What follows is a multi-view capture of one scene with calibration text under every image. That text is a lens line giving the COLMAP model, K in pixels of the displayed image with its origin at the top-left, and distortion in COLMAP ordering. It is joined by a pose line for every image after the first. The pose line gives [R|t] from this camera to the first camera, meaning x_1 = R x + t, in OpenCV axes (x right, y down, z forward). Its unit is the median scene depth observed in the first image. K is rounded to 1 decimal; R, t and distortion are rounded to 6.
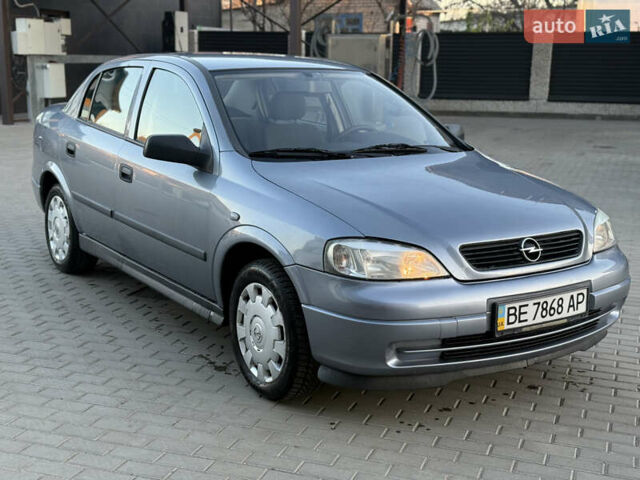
lens RADIAL K [[879.6, 0, 320.0], [0, 879.6, 240.0], [0, 0, 1]] dist [0.133459, -0.044641]
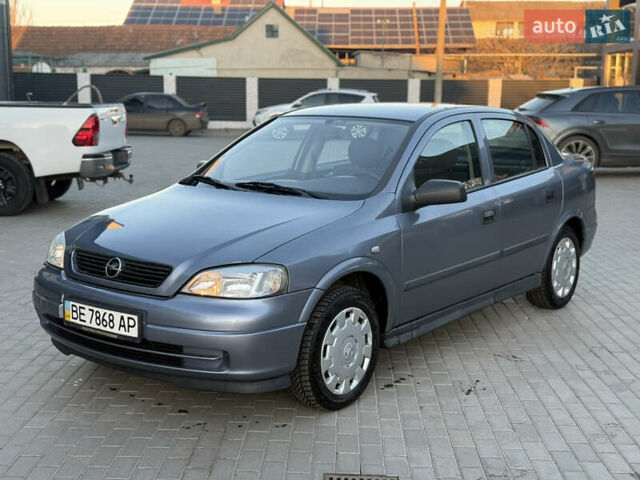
lens RADIAL K [[879.6, 0, 320.0], [0, 879.6, 240.0], [0, 0, 1]] dist [0.133459, -0.044641]
pose [[0.318350, 0.142149, -0.937255, 1.407599], [-0.197143, 0.977005, 0.081216, -0.172398], [0.927248, 0.158918, 0.339053, 0.847859]]
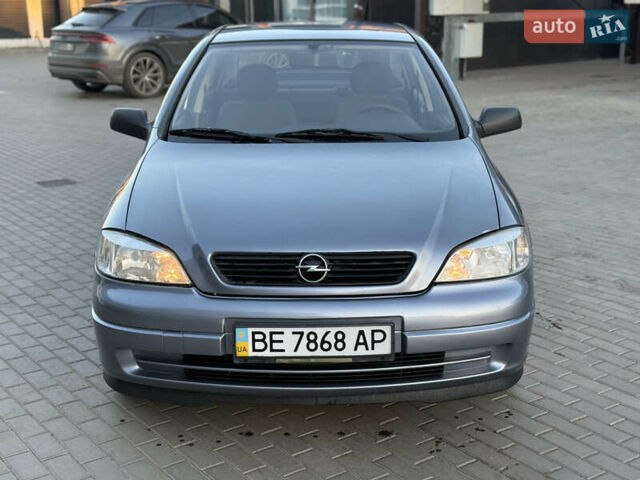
lens RADIAL K [[879.6, 0, 320.0], [0, 879.6, 240.0], [0, 0, 1]] dist [0.133459, -0.044641]
pose [[0.832462, 0.118636, -0.541232, 0.685812], [-0.091499, 0.992832, 0.076891, -0.079417], [0.546475, -0.014487, 0.837350, 0.310351]]
